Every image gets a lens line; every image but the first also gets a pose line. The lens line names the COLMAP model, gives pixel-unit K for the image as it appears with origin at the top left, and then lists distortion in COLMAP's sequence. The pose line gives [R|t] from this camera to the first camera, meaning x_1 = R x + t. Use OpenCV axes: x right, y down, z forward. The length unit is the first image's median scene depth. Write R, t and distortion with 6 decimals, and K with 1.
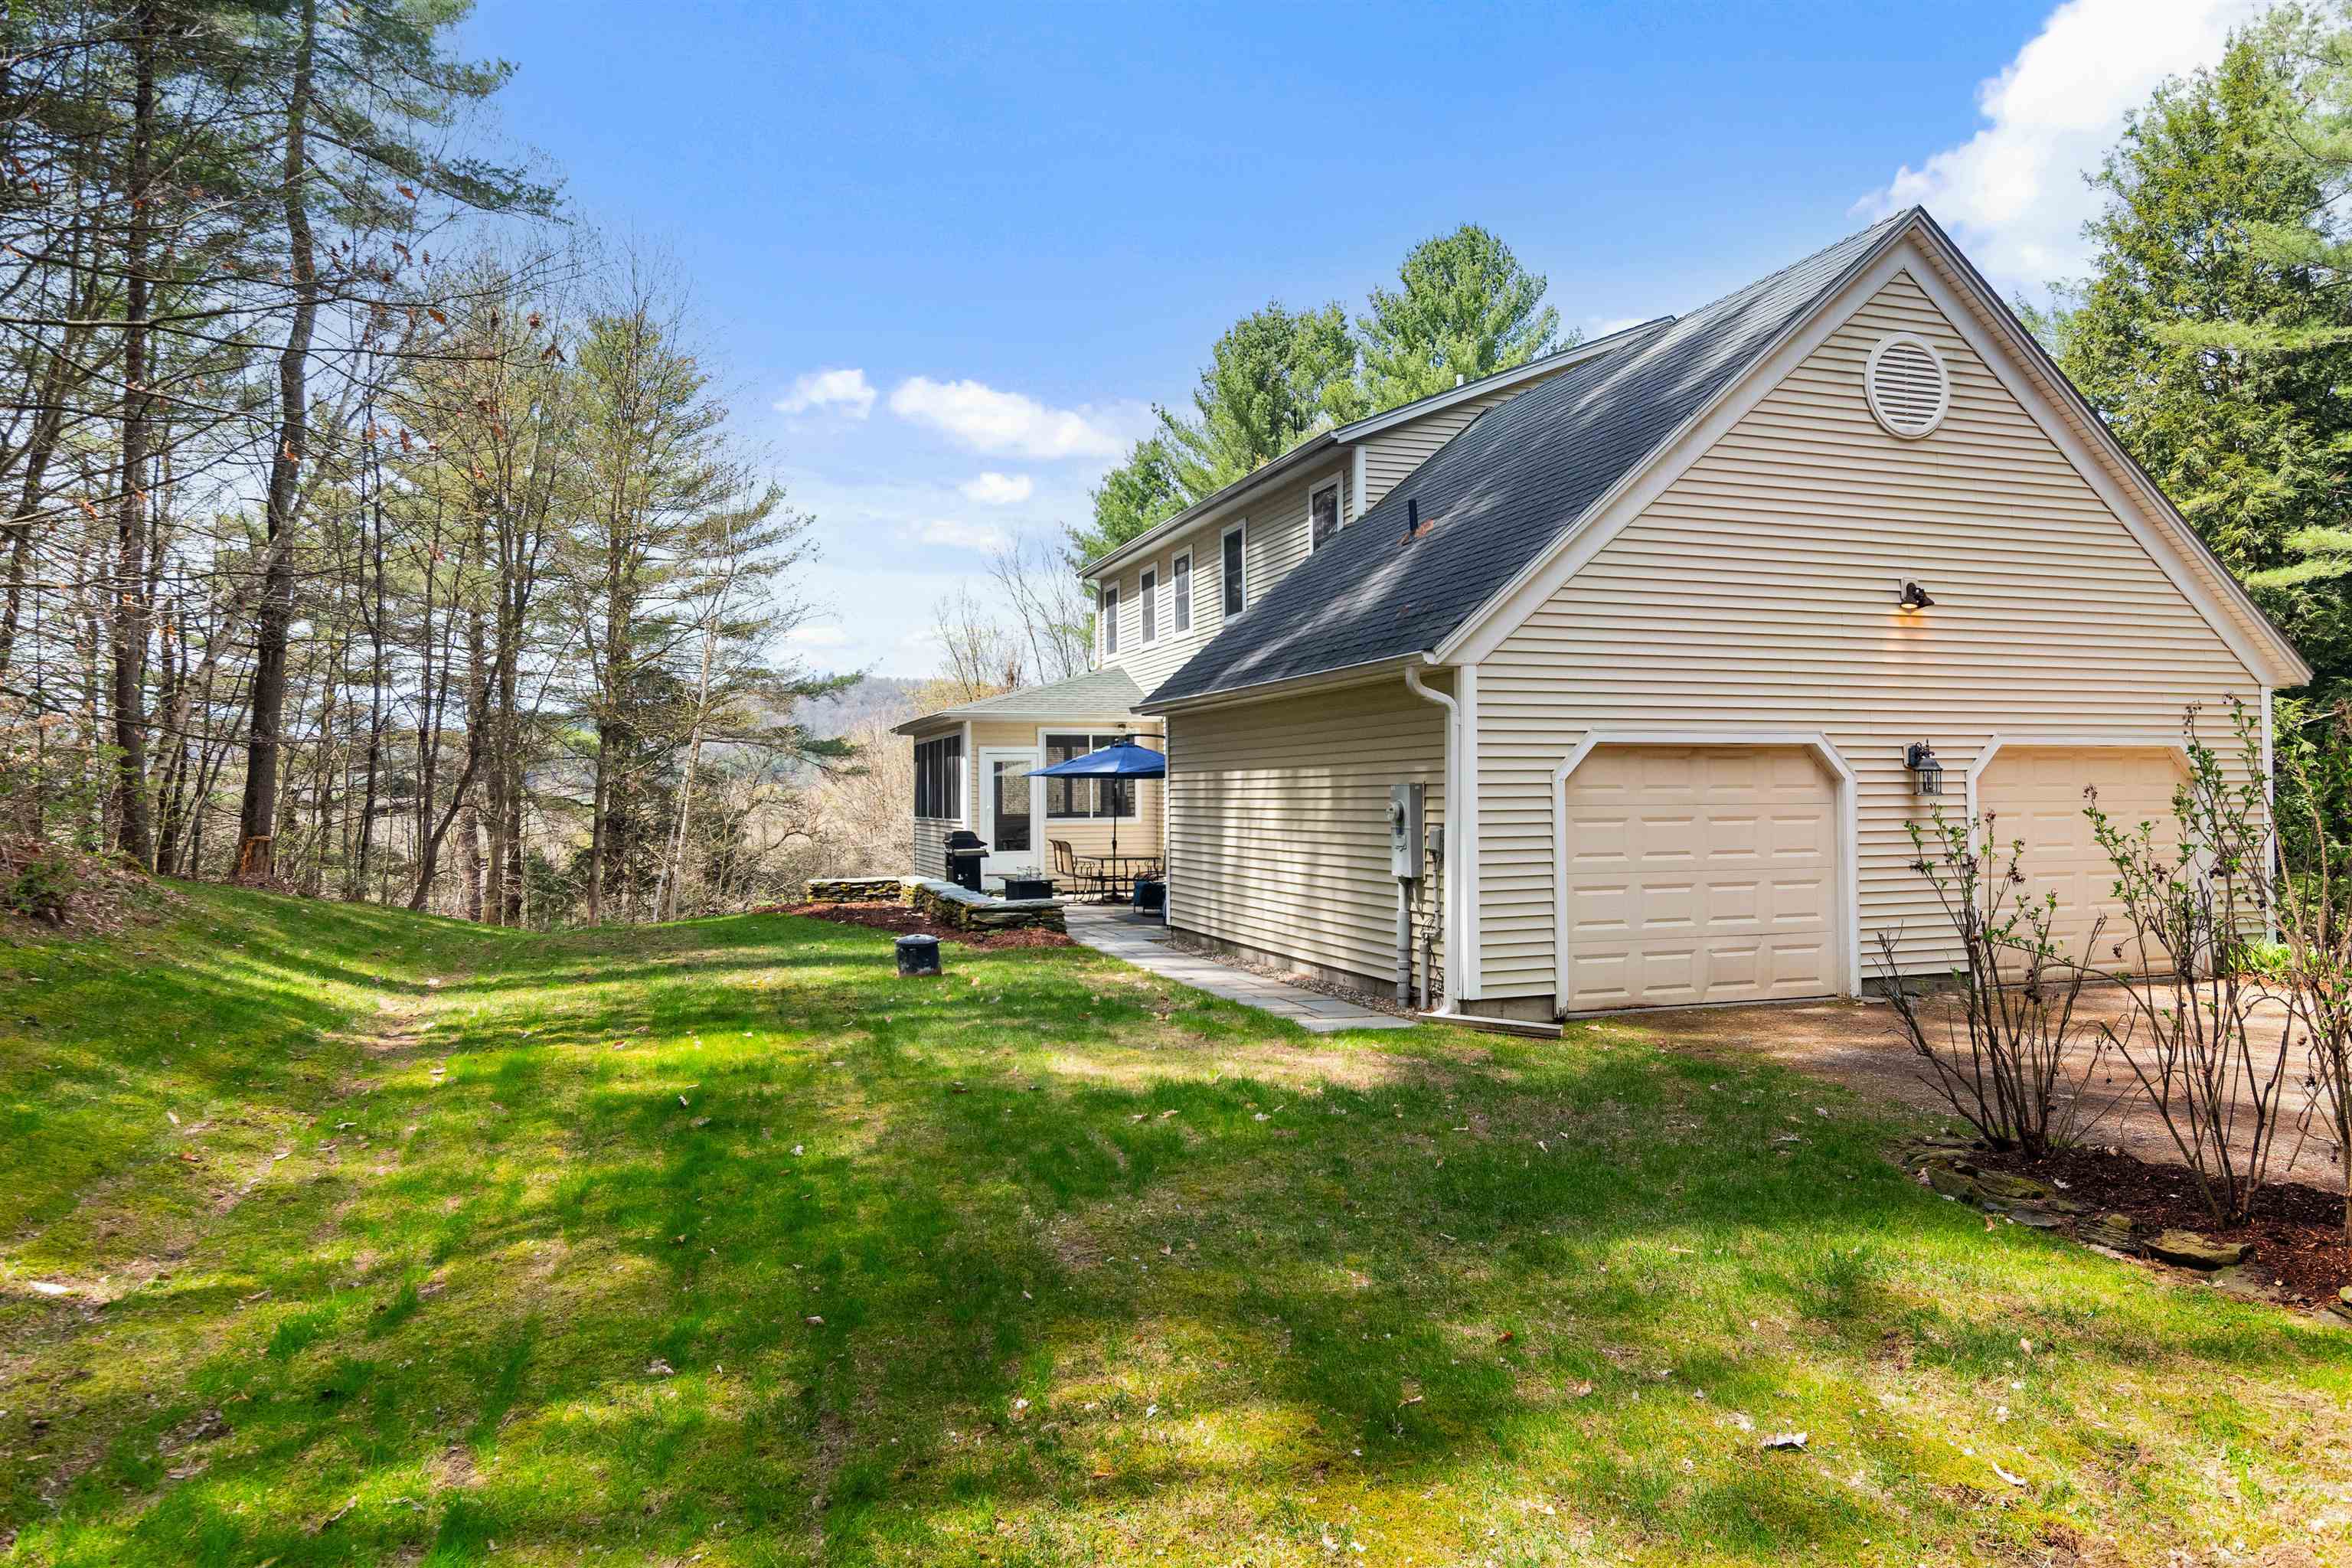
lens RADIAL K [[1496.1, 0, 1176.0], [0, 1496.1, 784.0], [0, 0, 1]] dist [-0.004666, -0.001748]
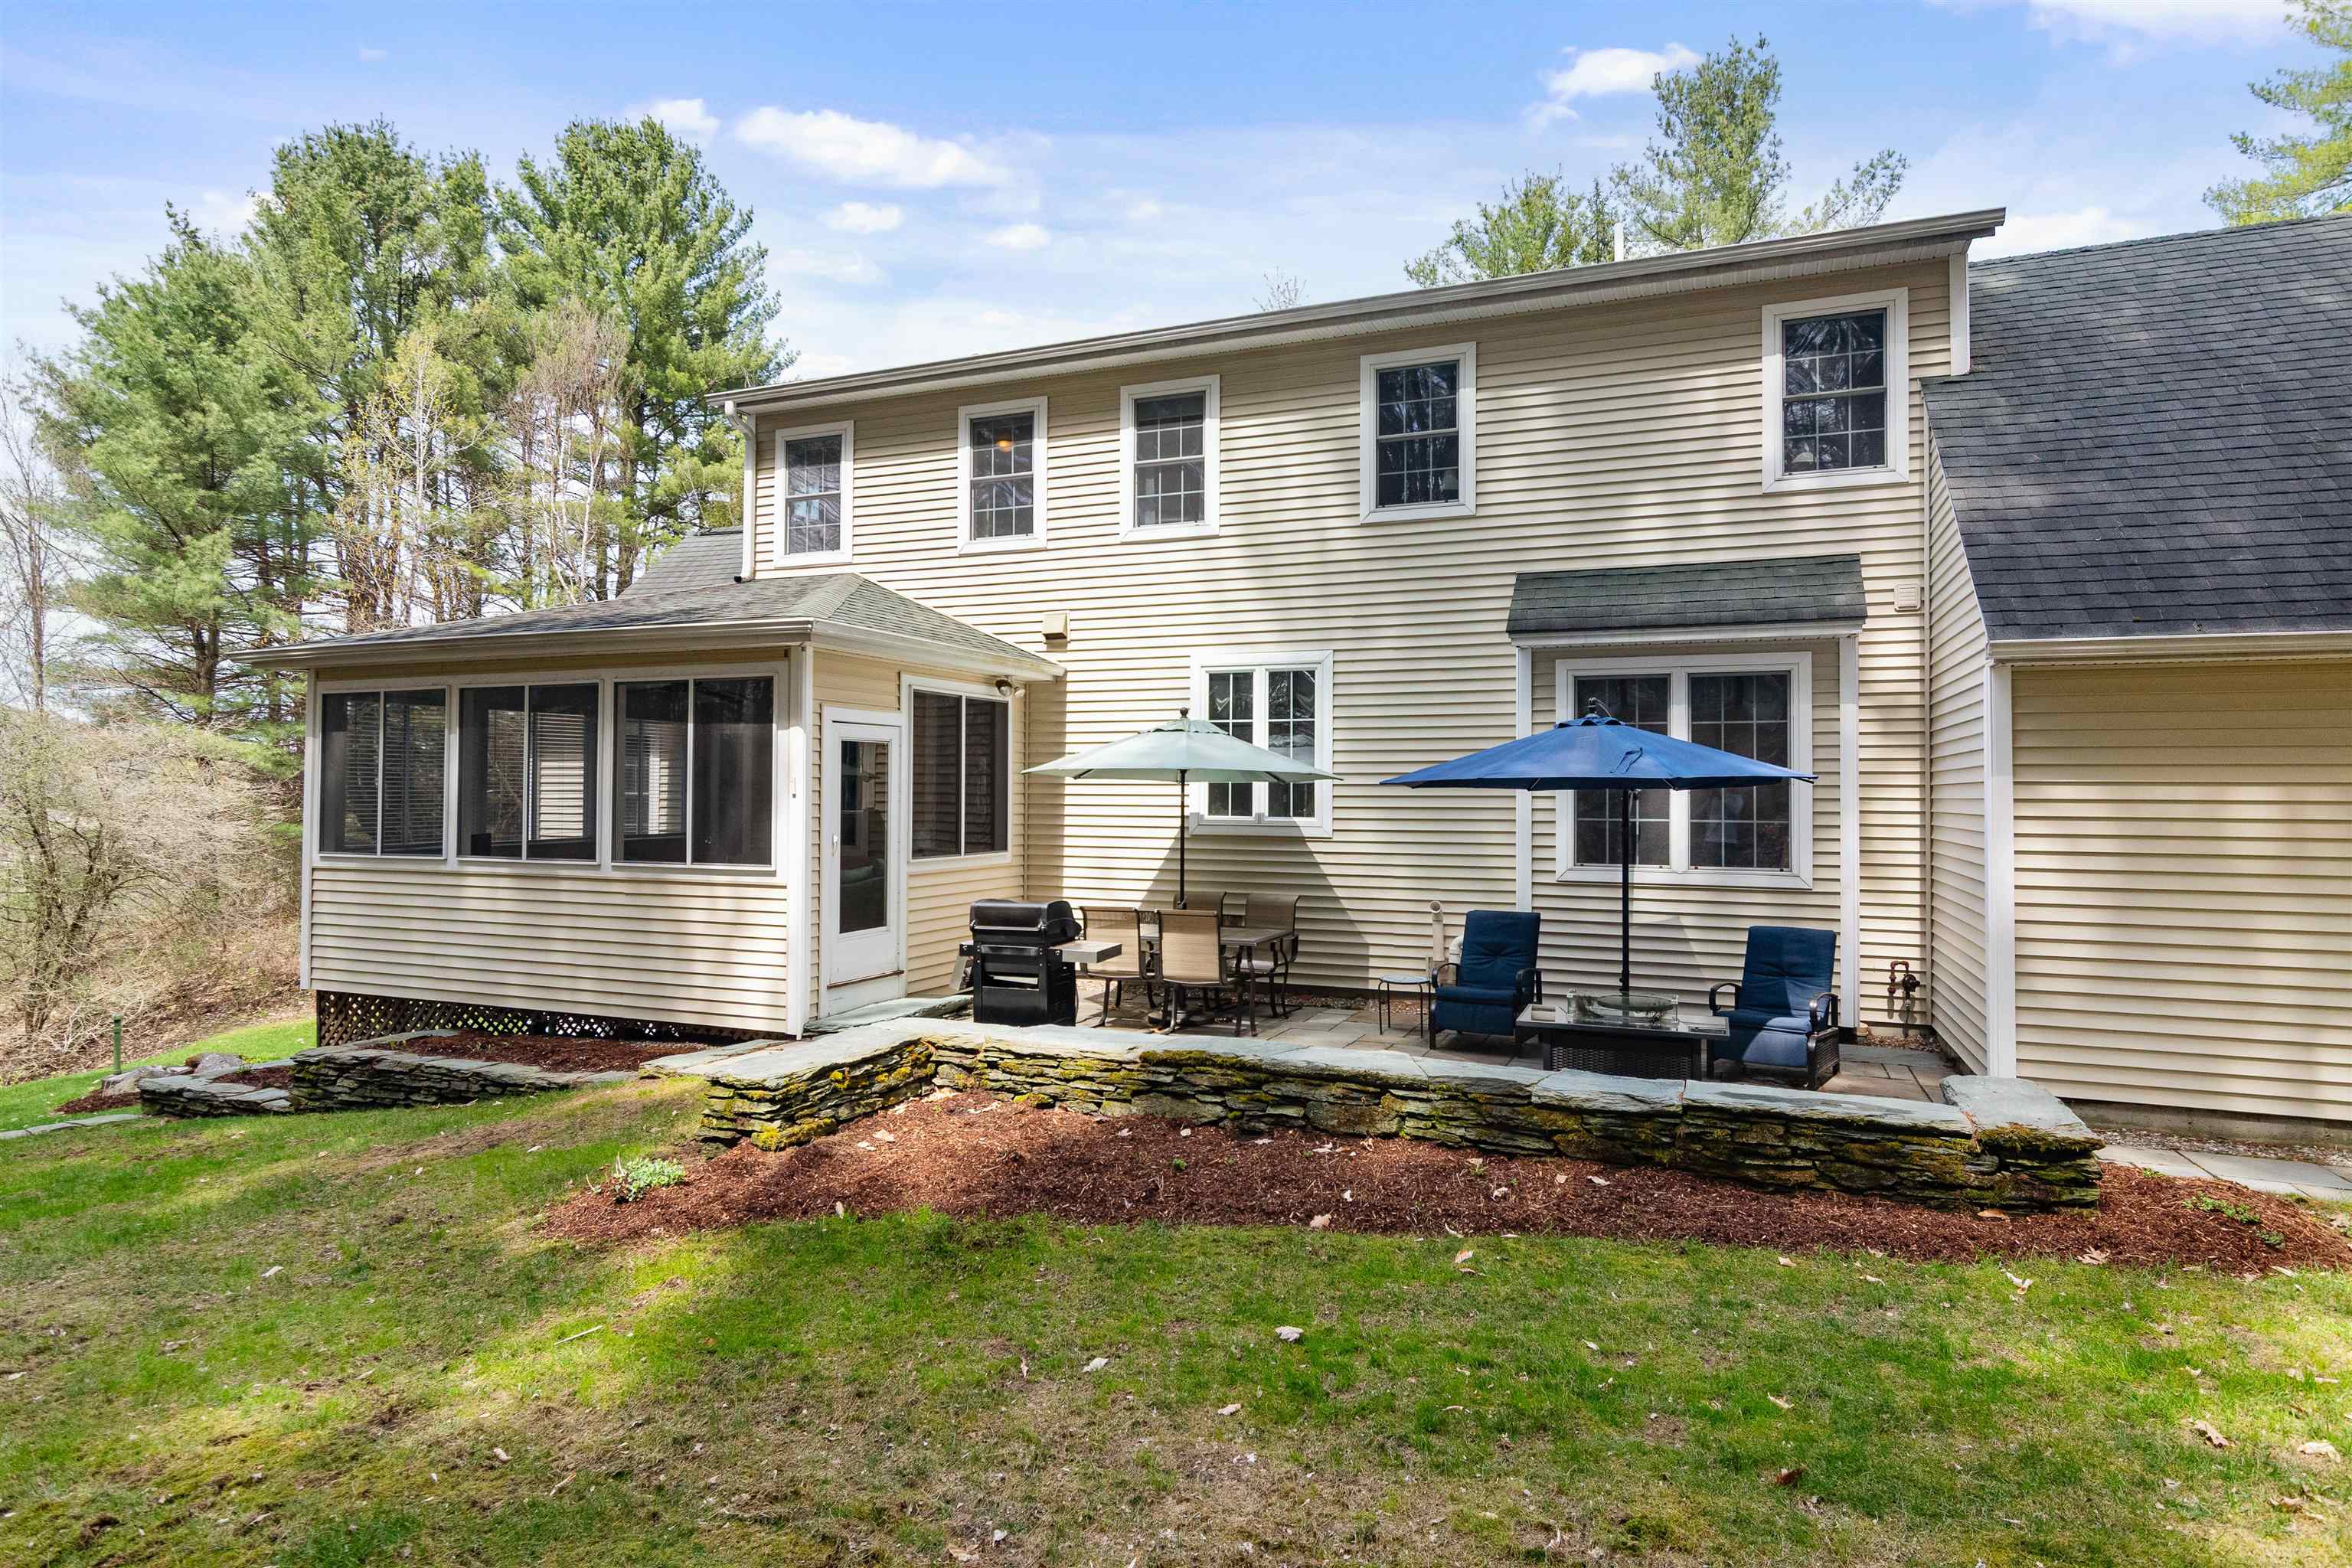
lens RADIAL K [[1303.2, 0, 1176.0], [0, 1303.2, 784.0], [0, 0, 1]] dist [-0.000058, -0.000167]
pose [[0.654313, 0.014702, 0.756081, -0.166909], [-0.014872, 0.999868, -0.006572, -0.000118], [-0.756078, -0.006944, 0.654445, 0.304934]]
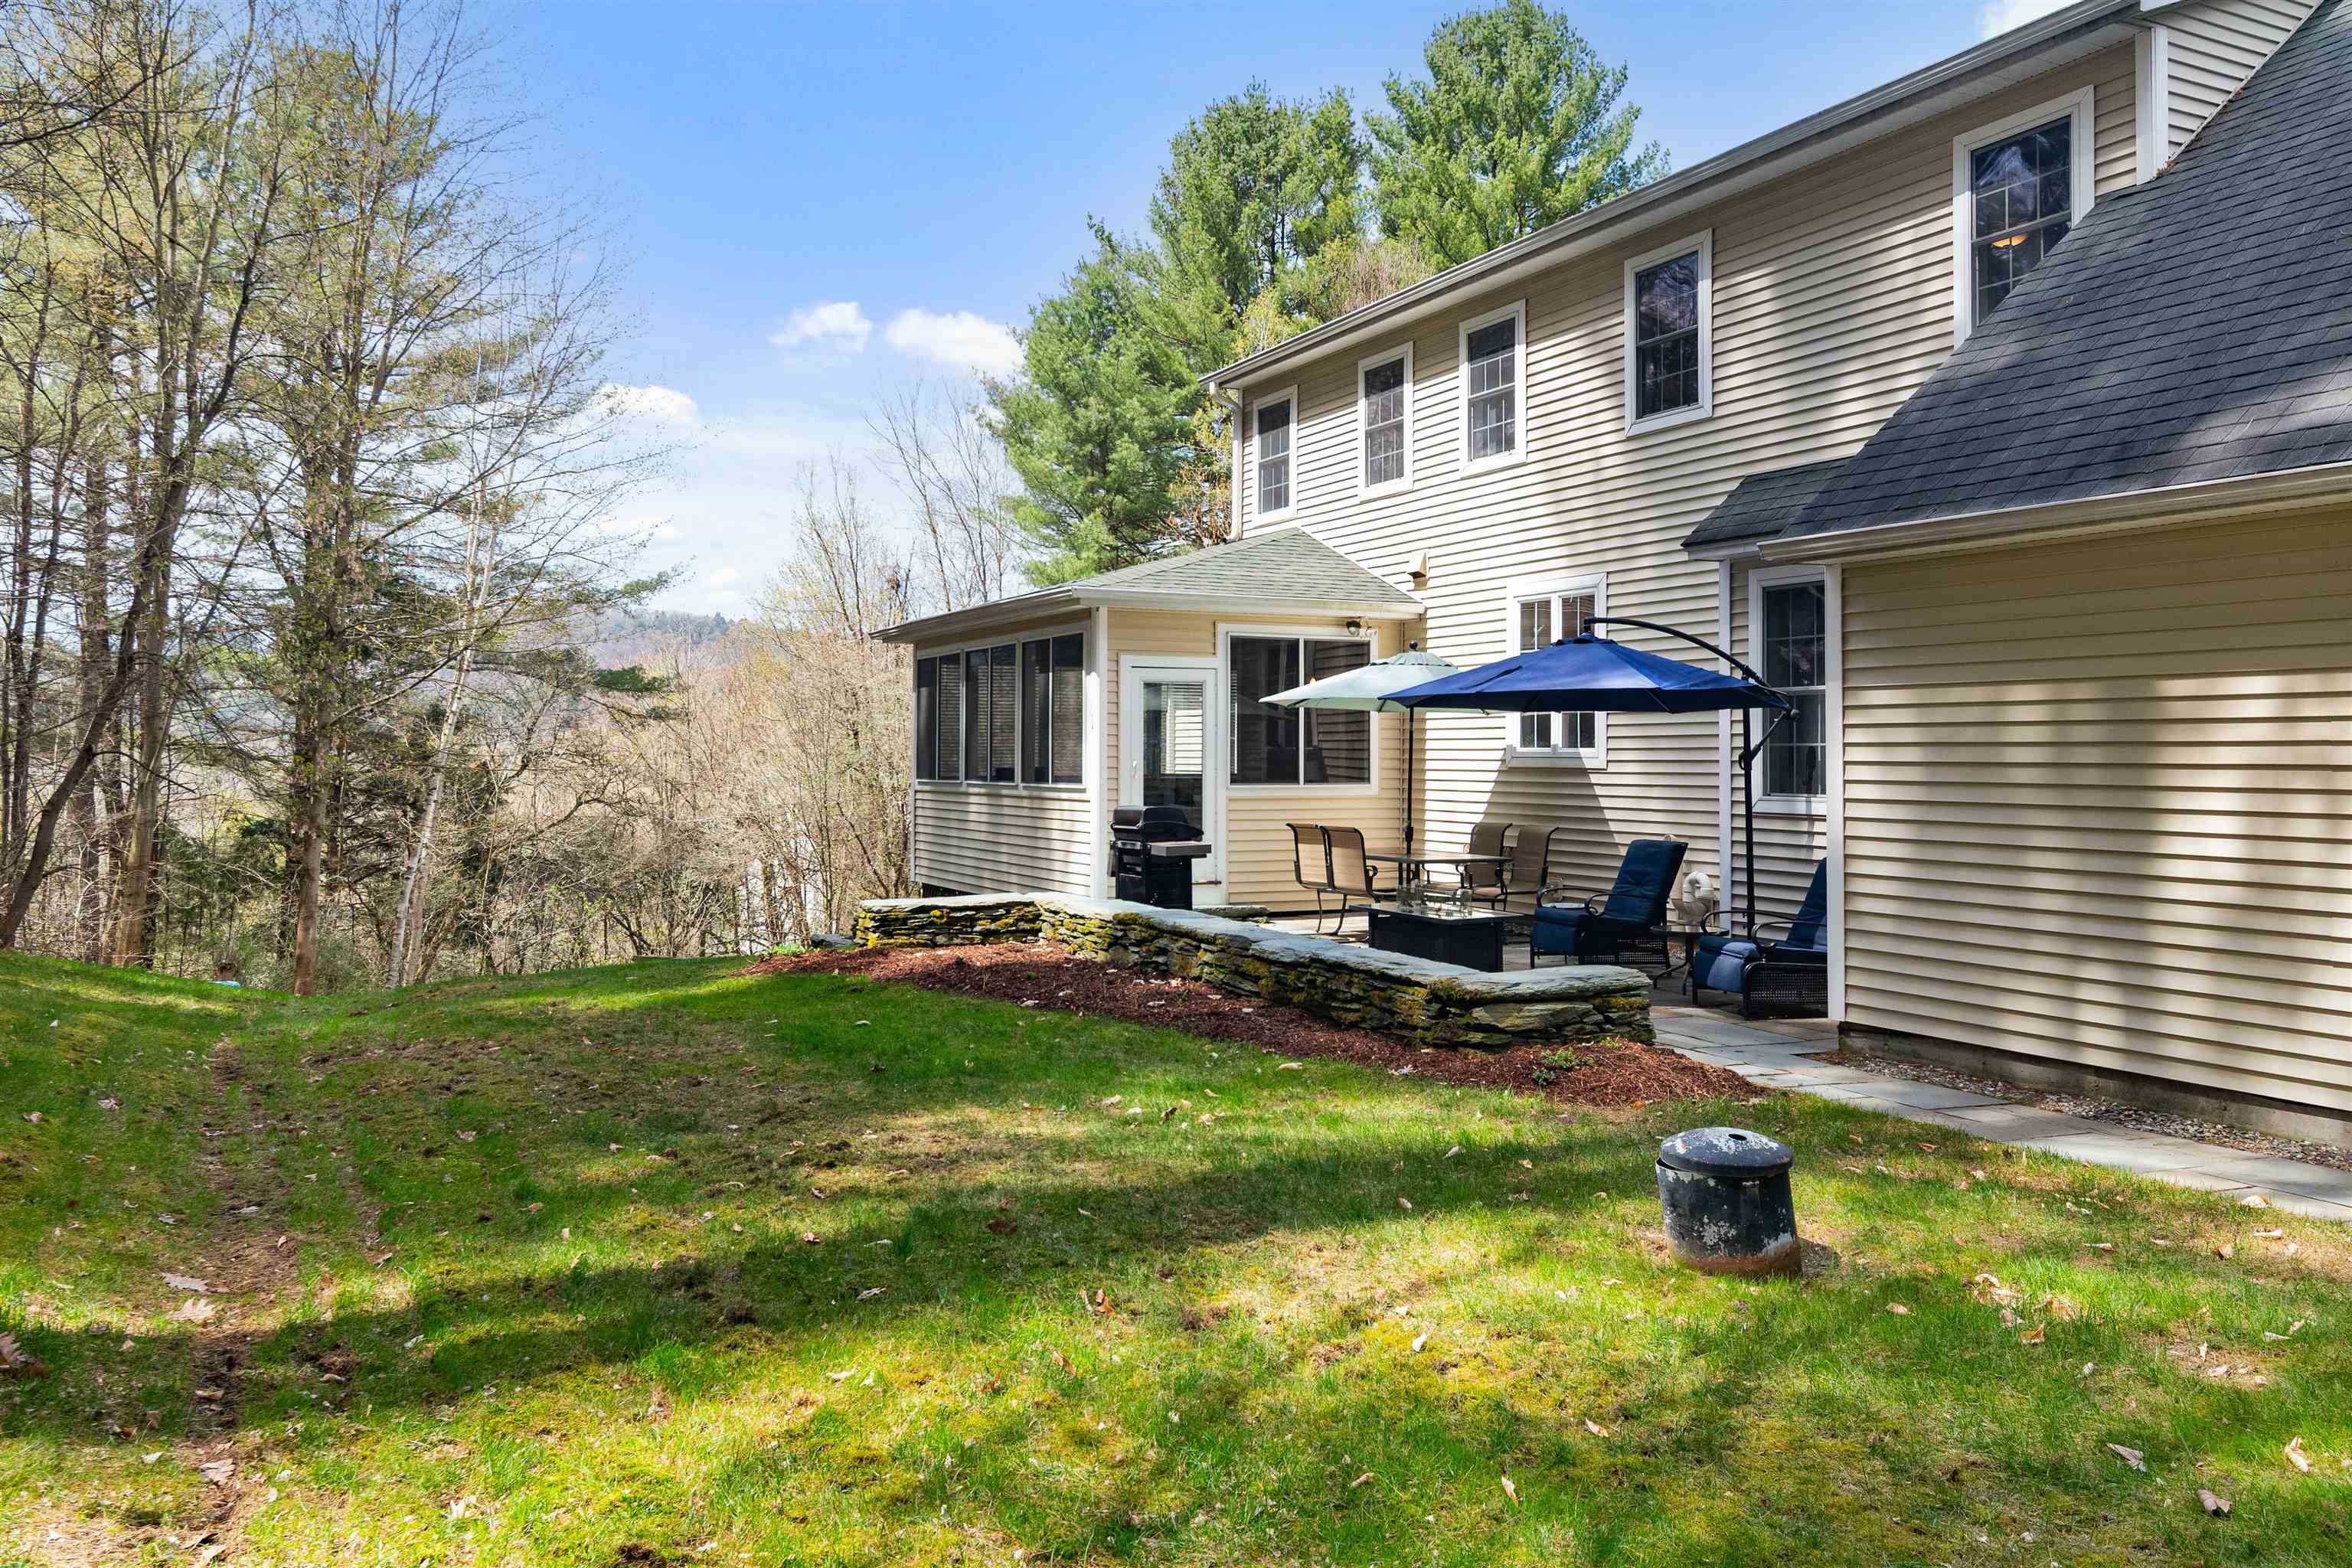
lens RADIAL K [[1739.2, 0, 1180.1], [0, 1739.2, 744.5], [0, 0, 1]] dist [-0.003132, -0.003884]
pose [[0.990593, 0.009782, 0.136495, -0.091482], [-0.009899, 0.999951, 0.000180, 0.003727], [-0.136486, -0.001530, 0.990641, 0.164174]]
